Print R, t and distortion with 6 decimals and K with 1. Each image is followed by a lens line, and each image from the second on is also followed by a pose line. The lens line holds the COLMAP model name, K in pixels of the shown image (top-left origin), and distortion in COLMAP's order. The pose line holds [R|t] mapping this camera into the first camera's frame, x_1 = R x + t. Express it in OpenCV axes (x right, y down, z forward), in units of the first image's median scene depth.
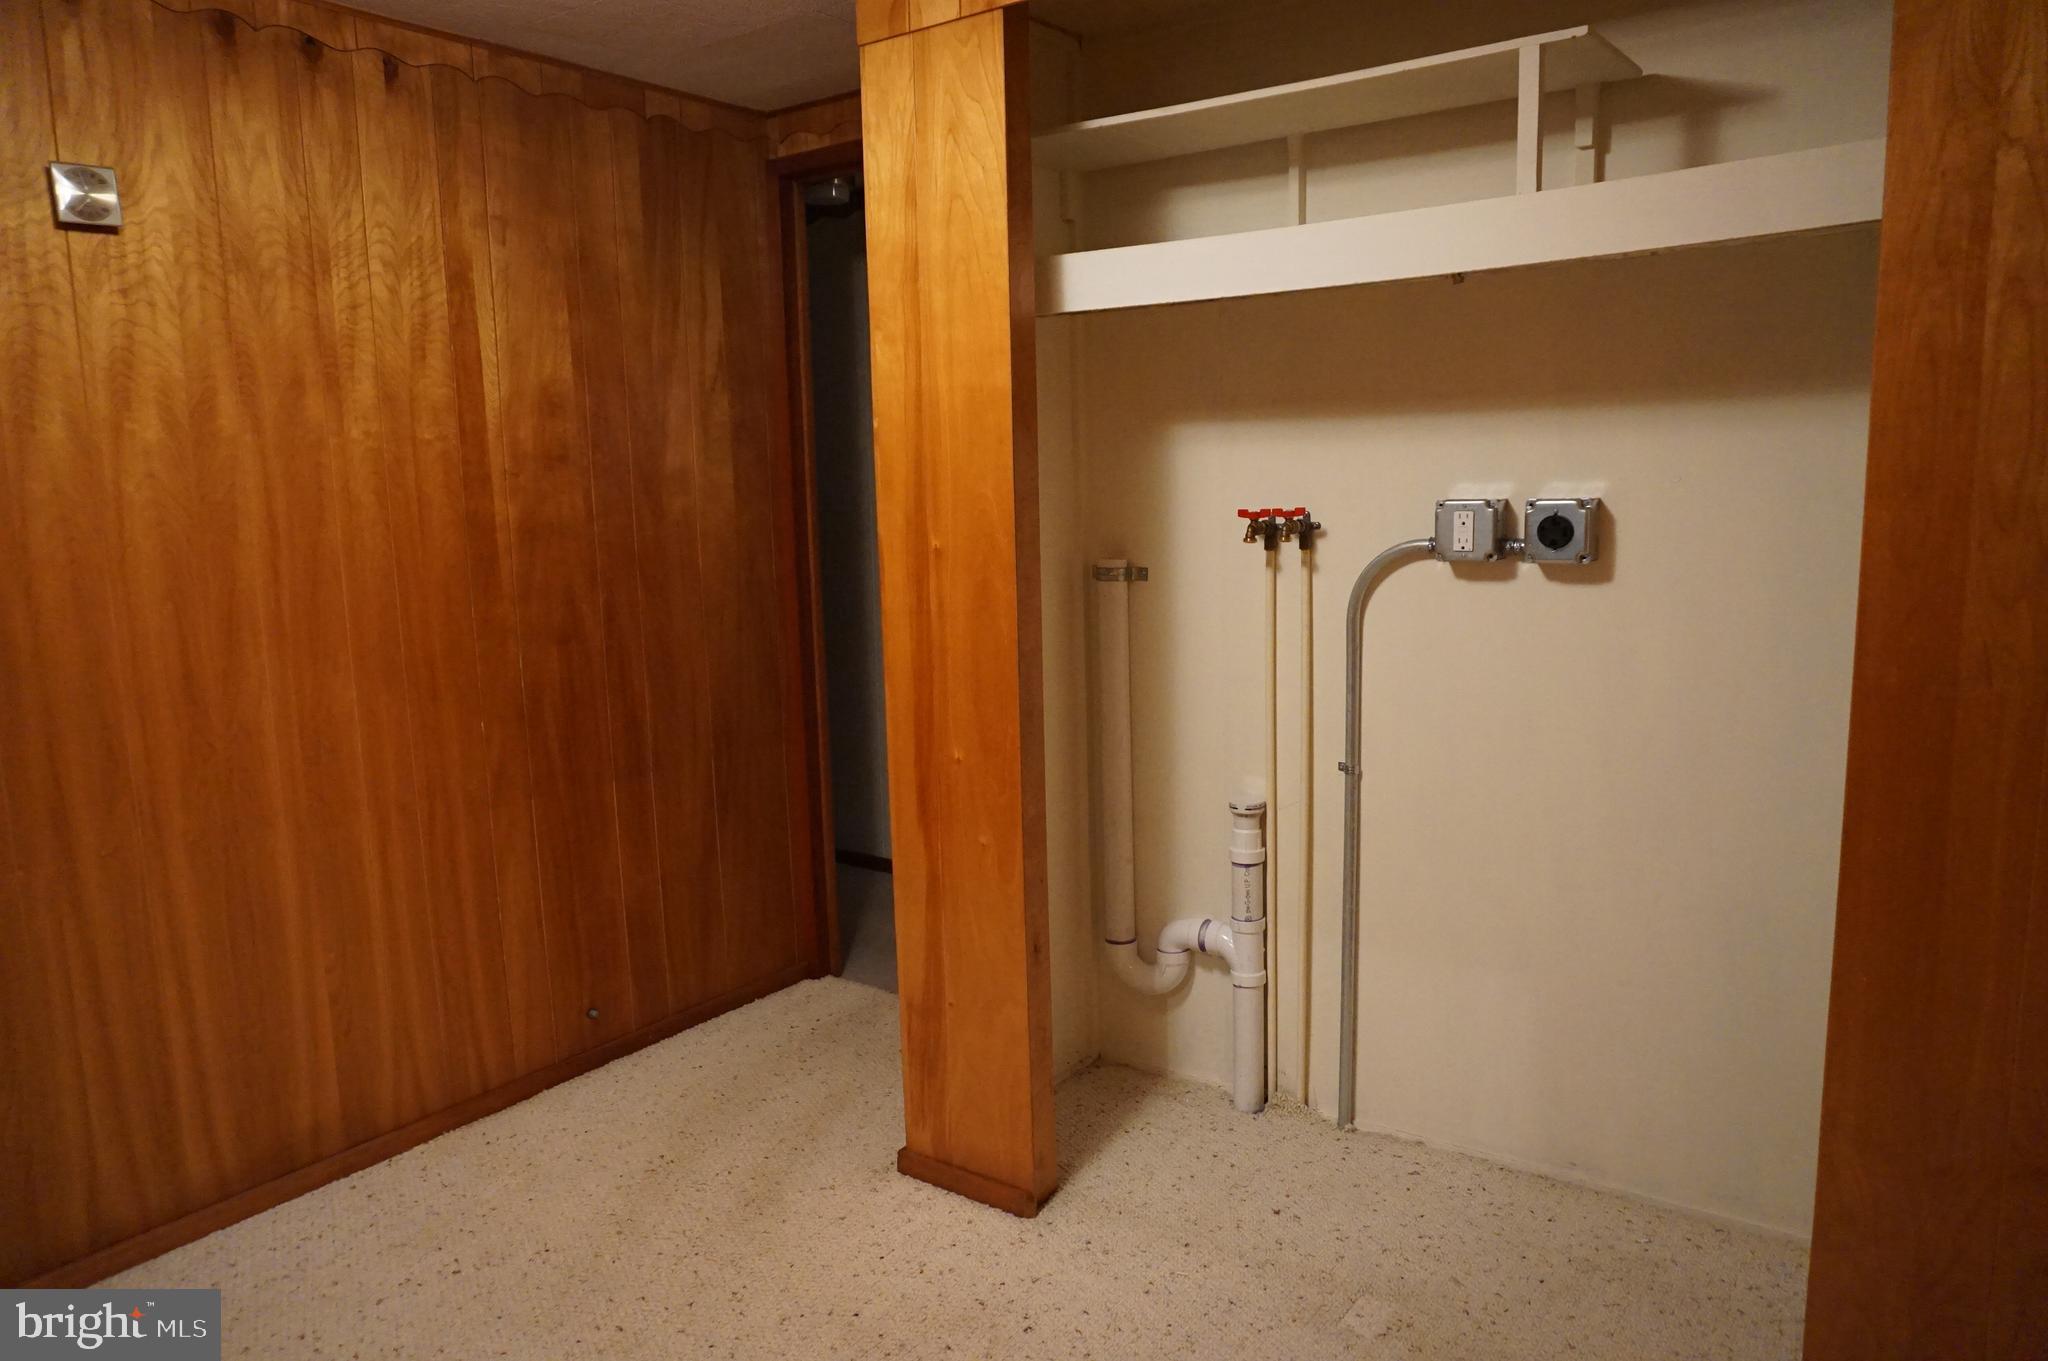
lens RADIAL K [[1366.5, 0, 1016.8], [0, 1366.5, 684.4], [0, 0, 1]] dist [-0.048994, 0.033457]
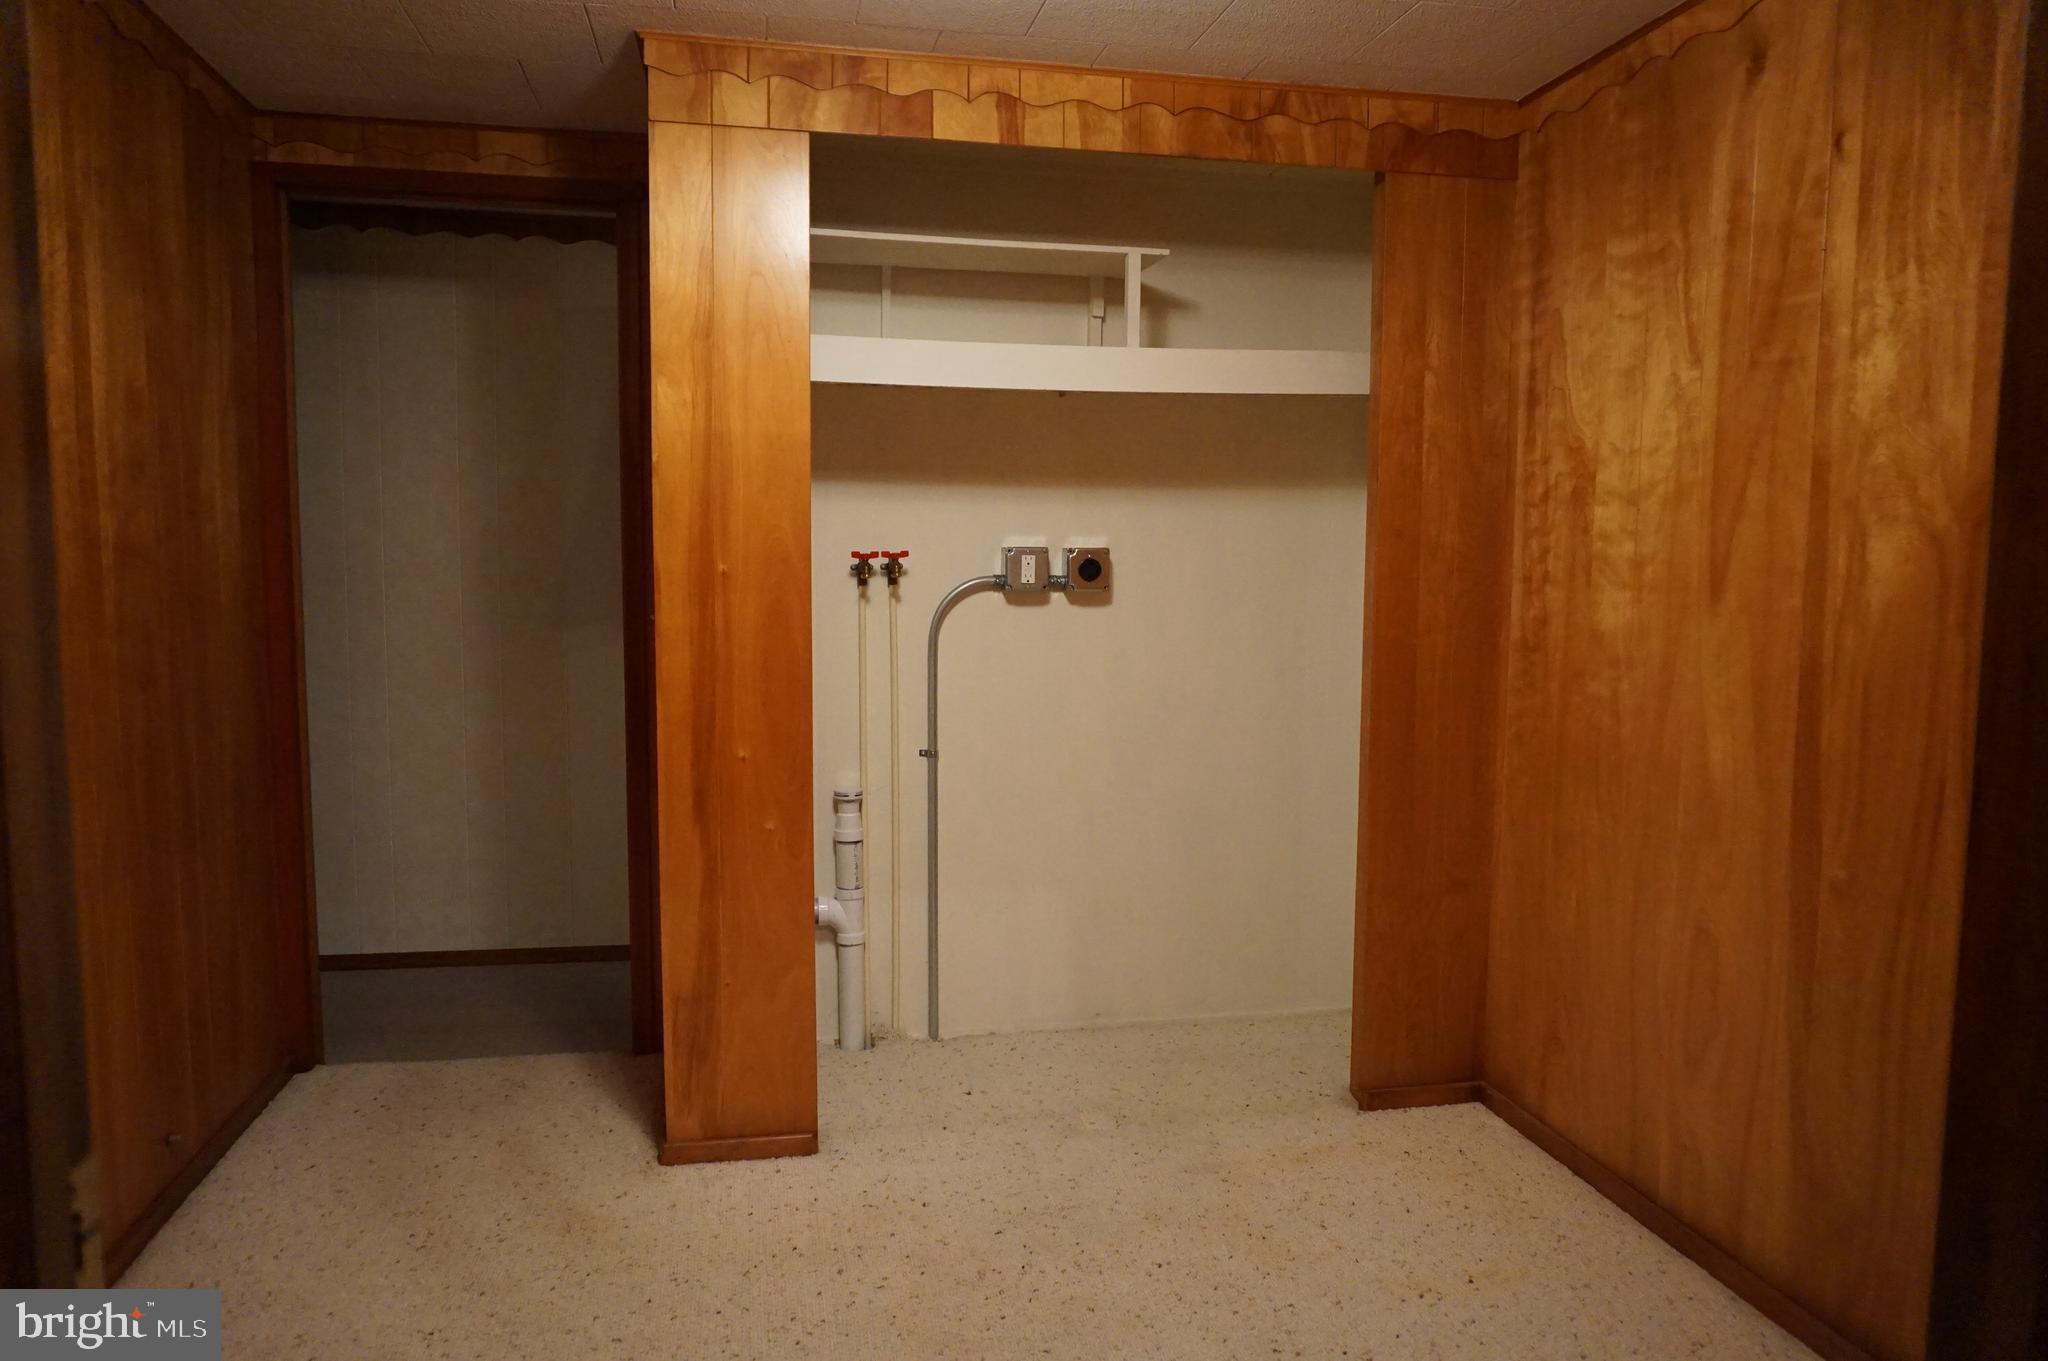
lens RADIAL K [[1366.5, 0, 1016.8], [0, 1366.5, 684.4], [0, 0, 1]] dist [-0.048994, 0.033457]
pose [[0.674773, -0.034896, 0.737200, -0.710527], [0.087084, 0.995668, -0.032579, 0.049814], [-0.732870, 0.086182, 0.674889, 0.065173]]
